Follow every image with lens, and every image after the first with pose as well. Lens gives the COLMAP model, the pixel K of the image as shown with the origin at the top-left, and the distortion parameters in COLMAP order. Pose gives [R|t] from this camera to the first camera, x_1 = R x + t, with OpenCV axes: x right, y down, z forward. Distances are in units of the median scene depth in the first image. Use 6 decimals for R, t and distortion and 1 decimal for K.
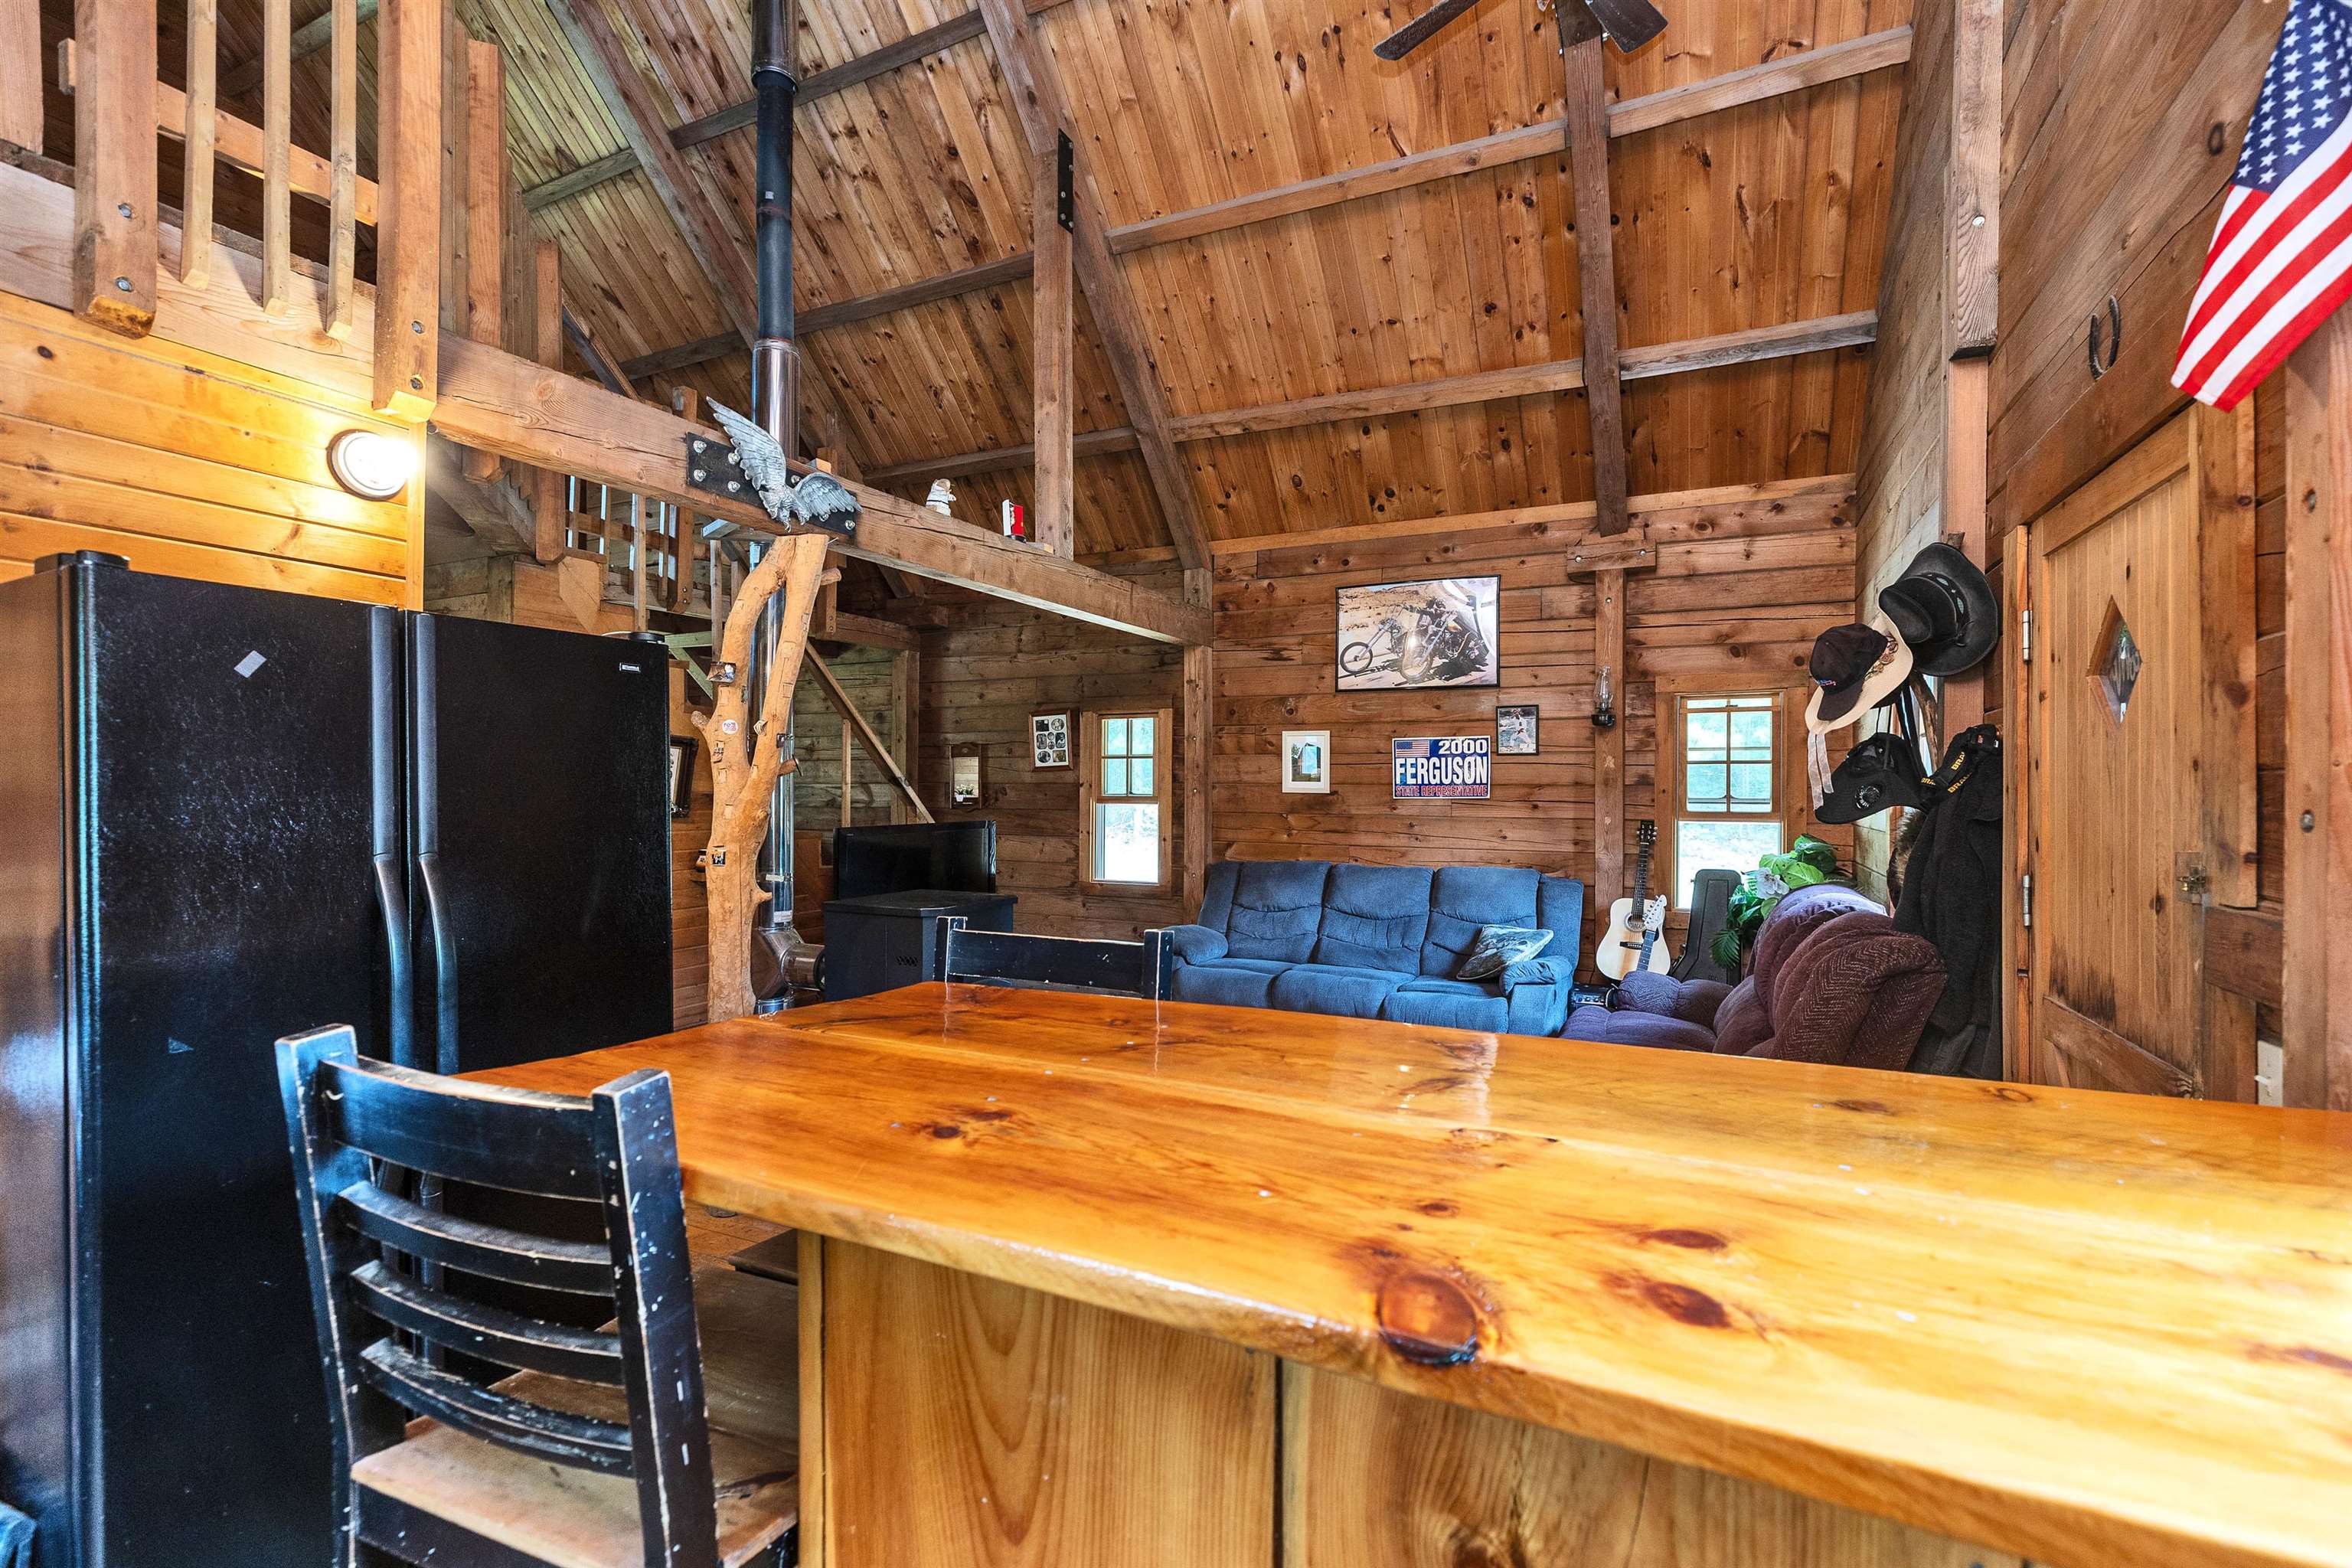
lens RADIAL K [[1047.2, 0, 1171.3], [0, 1047.2, 796.8], [0, 0, 1]] dist [-0.006978, 0.001923]
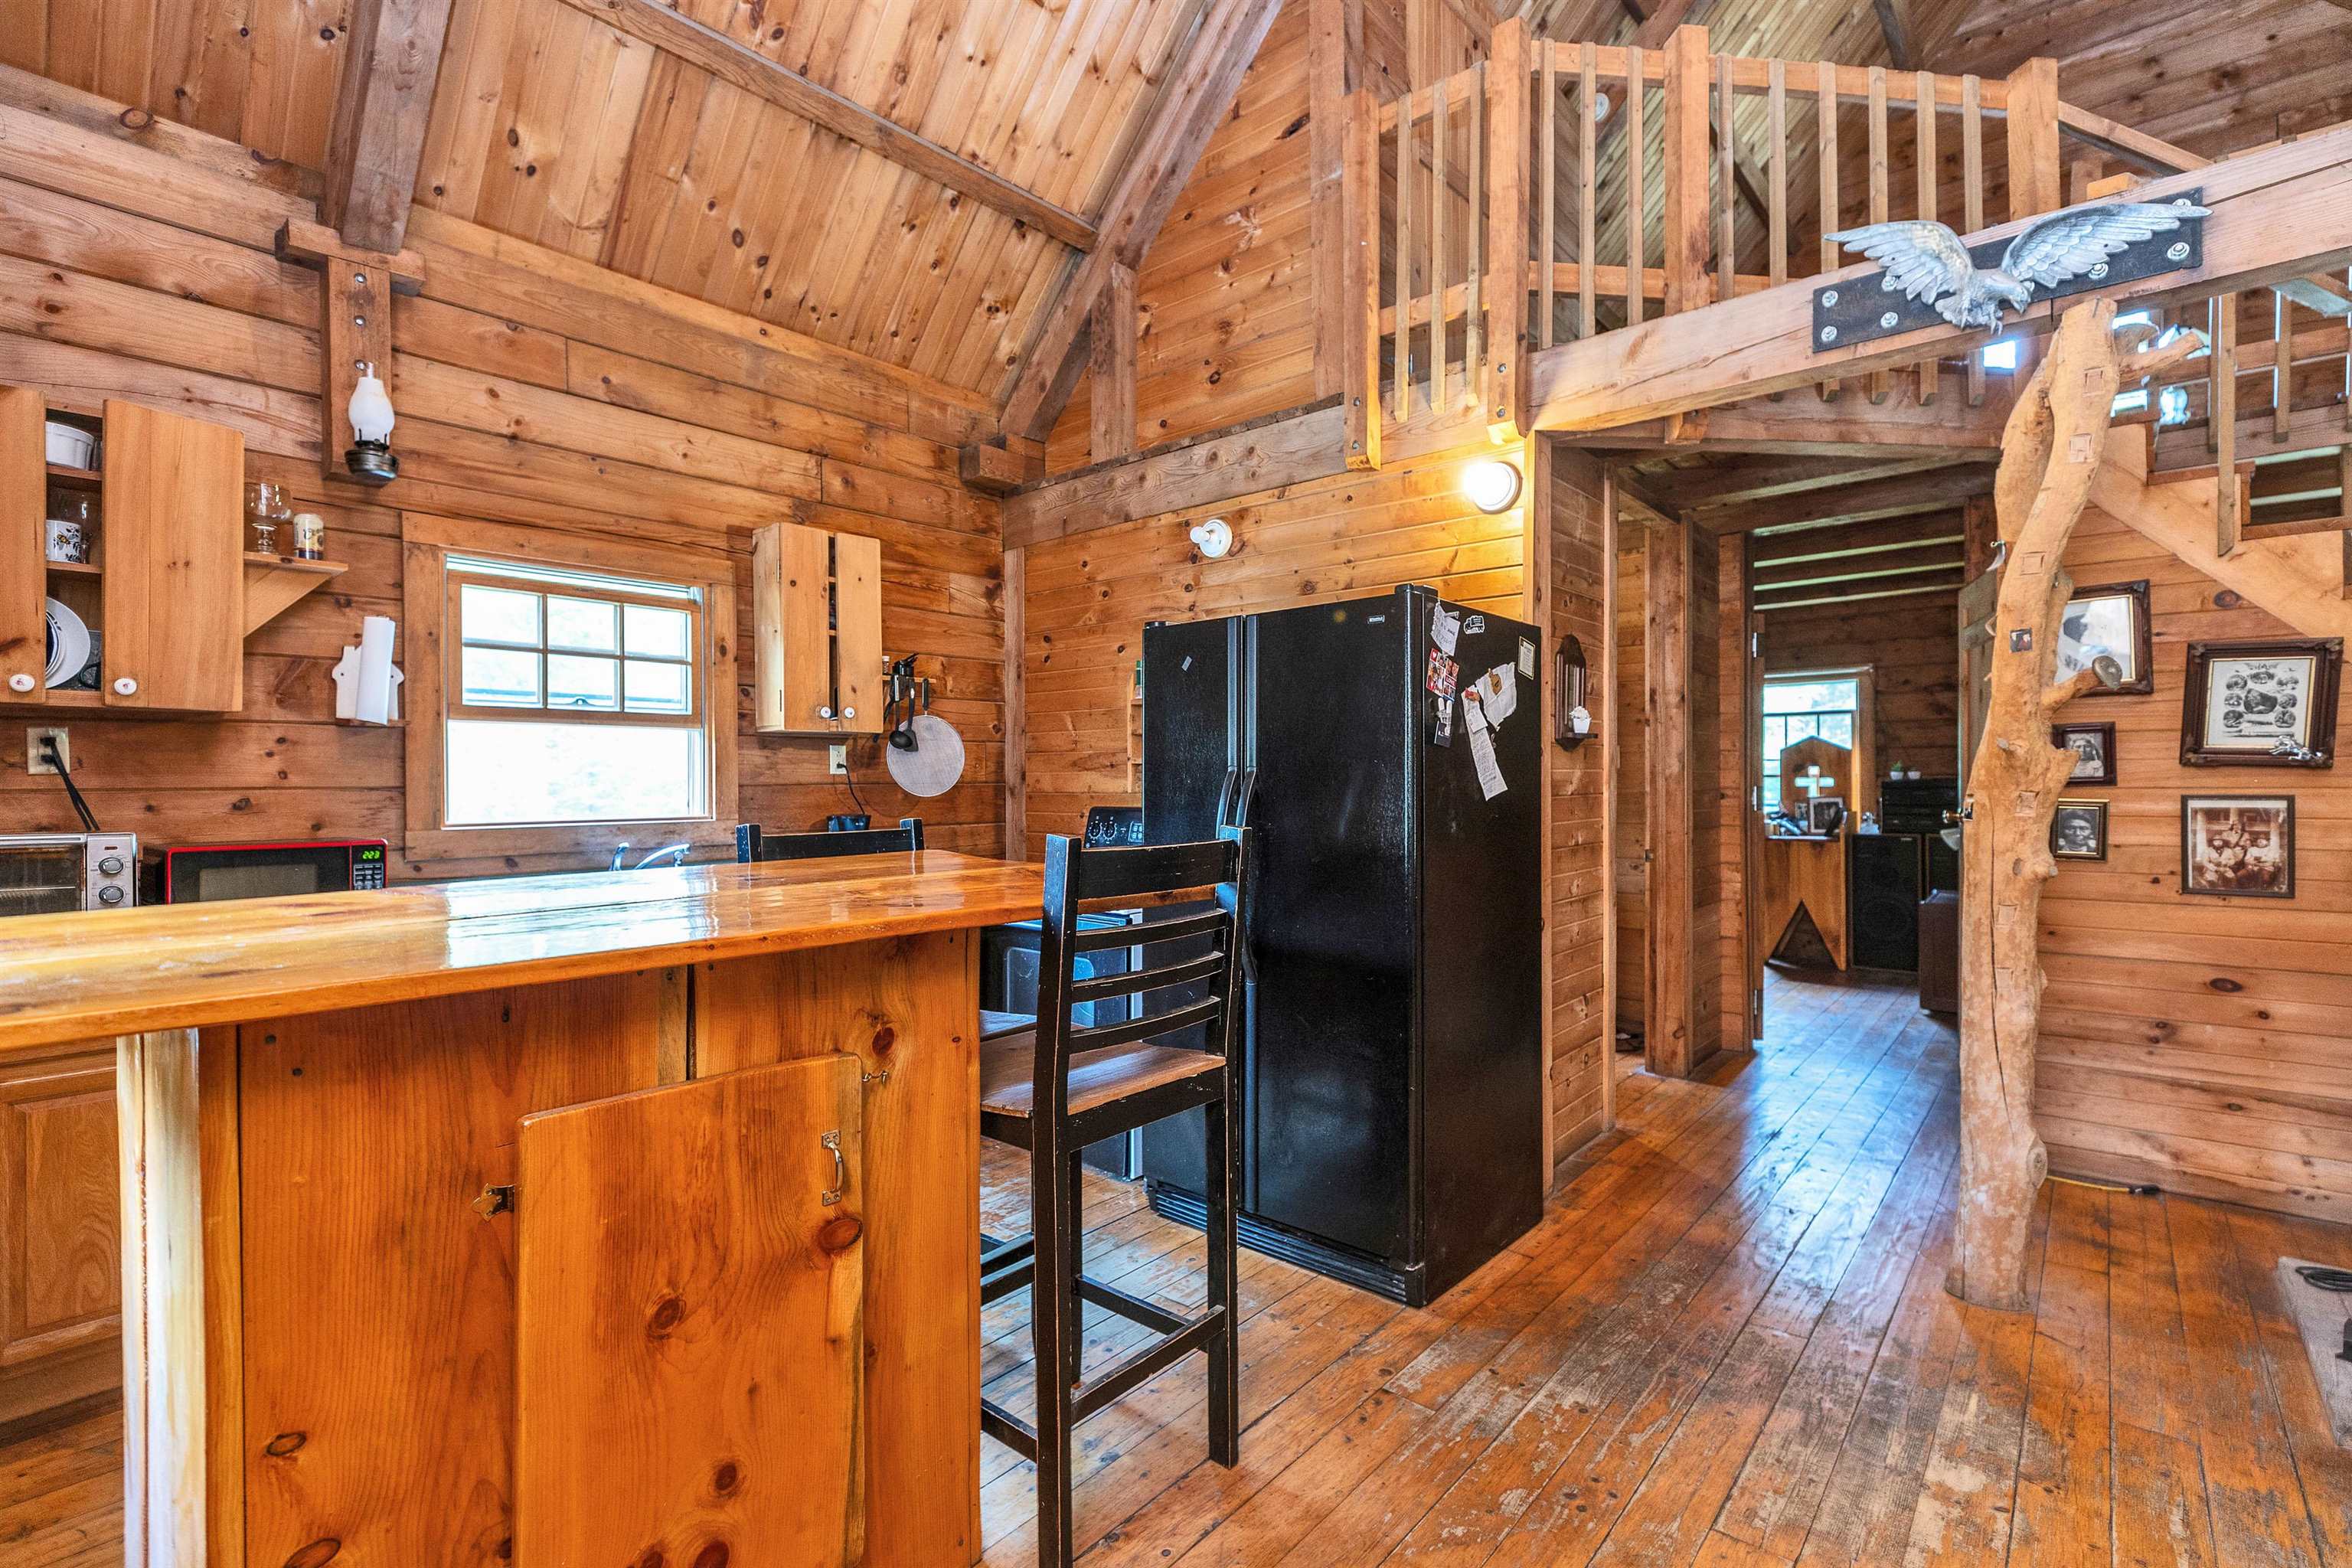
lens RADIAL K [[1047.2, 0, 1171.6], [0, 1047.2, 792.0], [0, 0, 1]] dist [-0.006978, 0.001923]
pose [[-0.248652, 0.008623, -0.968554, 0.264458], [0.002108, 0.999963, 0.008362, 0.024720], [0.968591, 0.000037, -0.248661, 0.393408]]
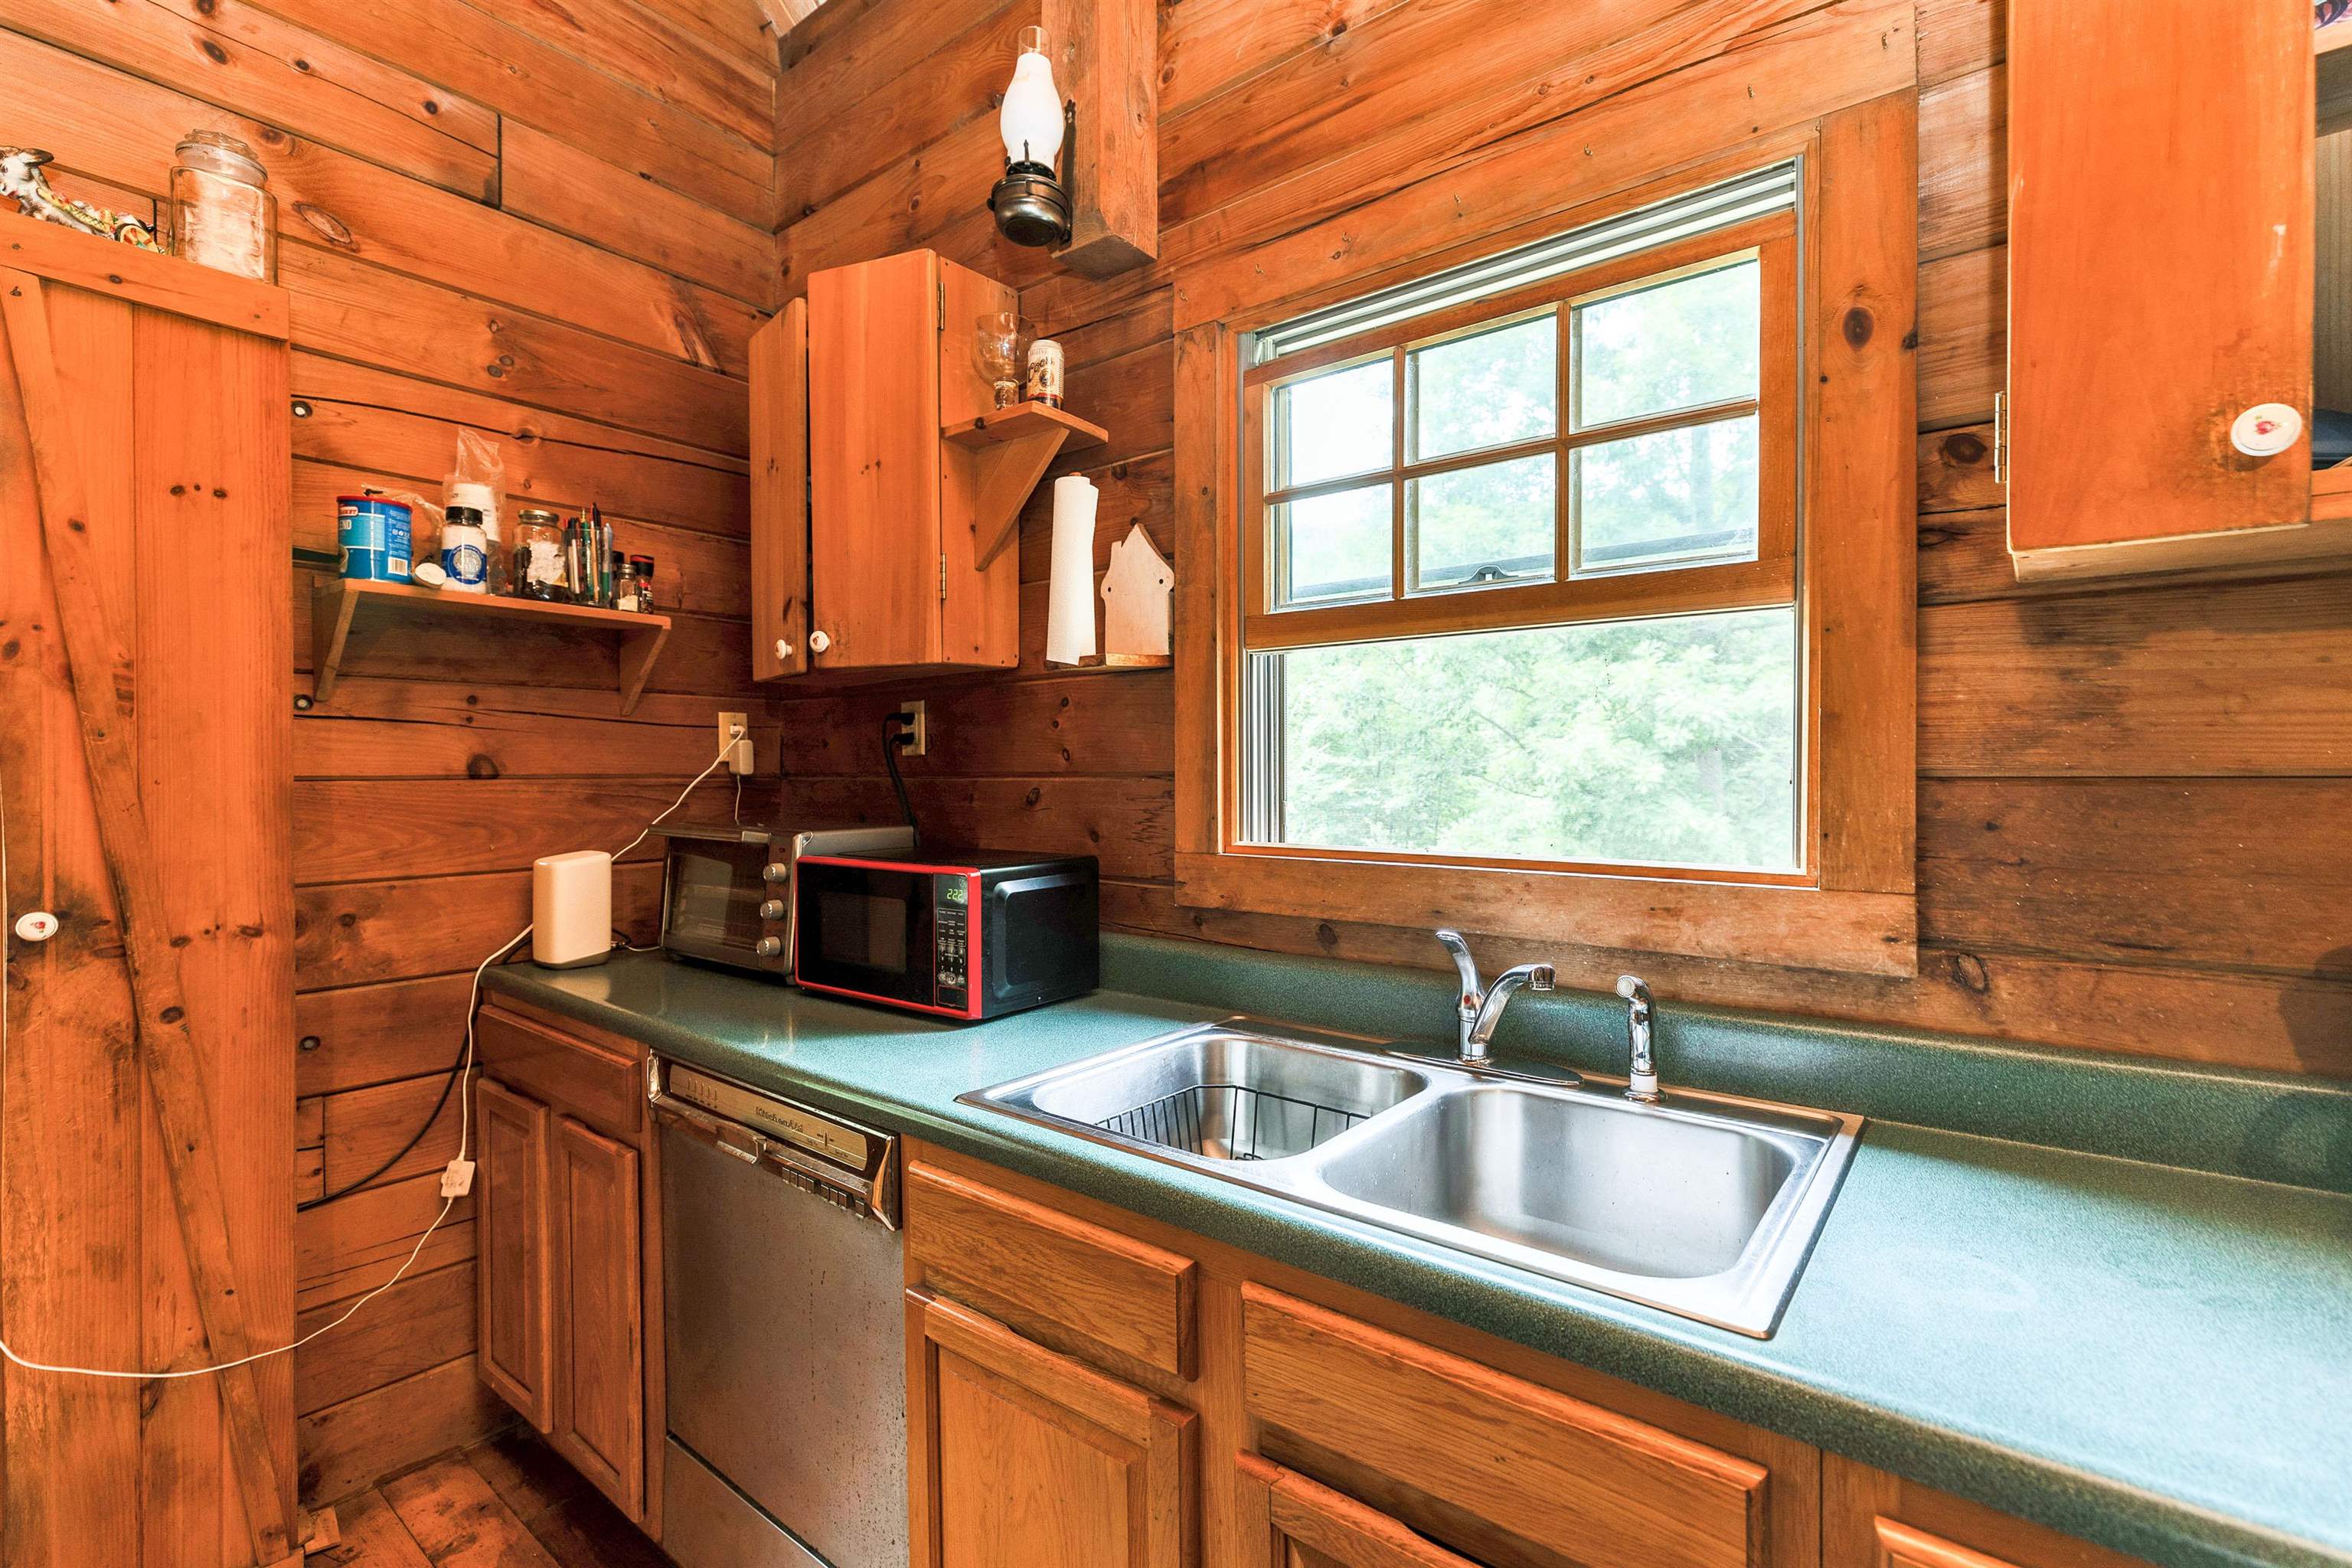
lens RADIAL K [[1047.2, 0, 1181.6], [0, 1047.2, 786.9], [0, 0, 1]] dist [-0.006978, 0.001923]
pose [[-0.977984, -0.002282, 0.208667, -0.229076], [0.002811, 0.999705, 0.024105, 0.022168], [-0.208661, 0.024161, -0.977690, 0.172995]]
